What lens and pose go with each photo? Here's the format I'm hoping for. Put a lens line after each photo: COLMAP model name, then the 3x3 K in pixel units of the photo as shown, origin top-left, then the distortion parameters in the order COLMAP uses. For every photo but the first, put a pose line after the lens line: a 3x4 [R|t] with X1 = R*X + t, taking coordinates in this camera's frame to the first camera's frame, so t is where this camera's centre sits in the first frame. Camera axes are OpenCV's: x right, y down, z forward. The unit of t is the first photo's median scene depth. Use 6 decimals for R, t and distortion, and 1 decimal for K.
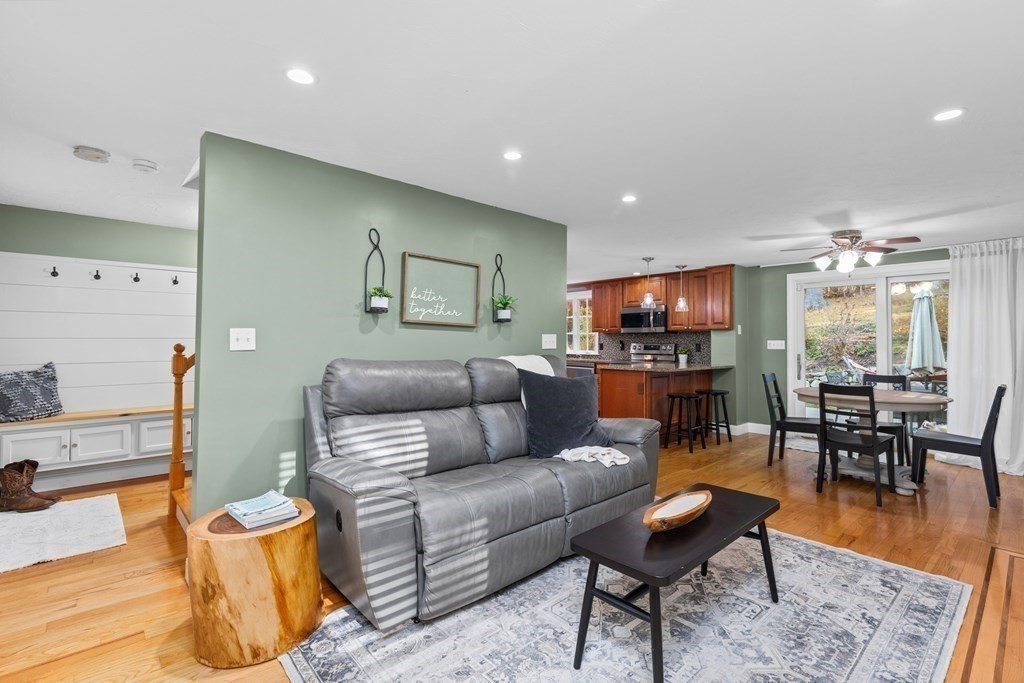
lens RADIAL K [[461.3, 0, 516.9], [0, 461.3, 326.9], [0, 0, 1]] dist [0.011622, -0.005940]
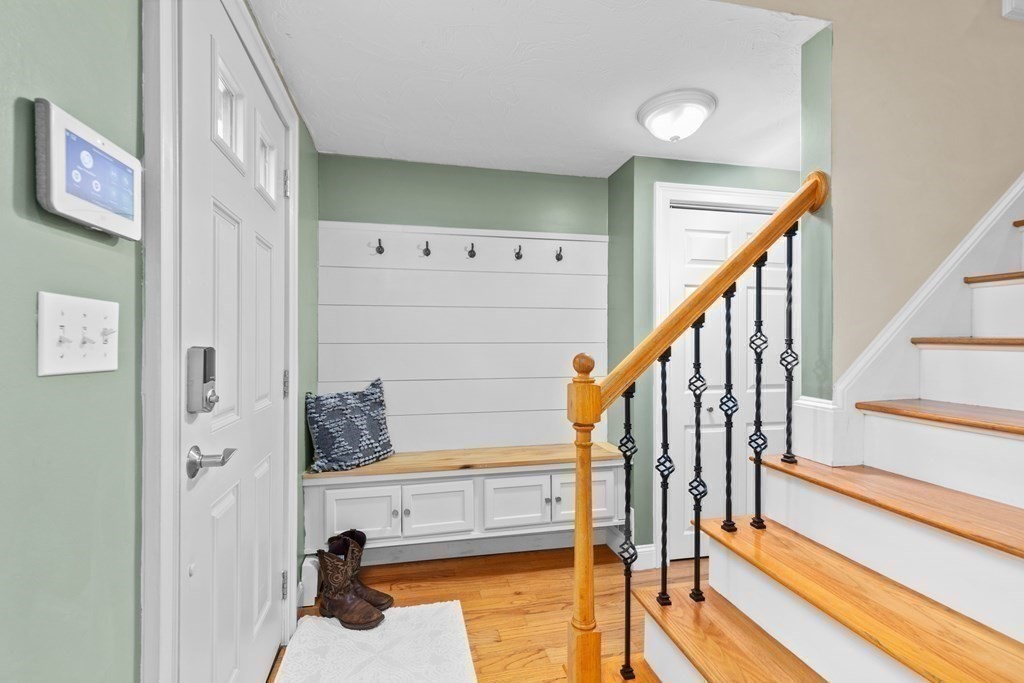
lens RADIAL K [[461.3, 0, 515.9], [0, 461.3, 345.3], [0, 0, 1]] dist [0.011622, -0.005940]
pose [[0.866227, -0.005194, -0.499623, -0.501931], [0.017546, 0.999645, 0.020029, 0.016796], [0.499342, -0.026116, 0.866011, 0.527168]]
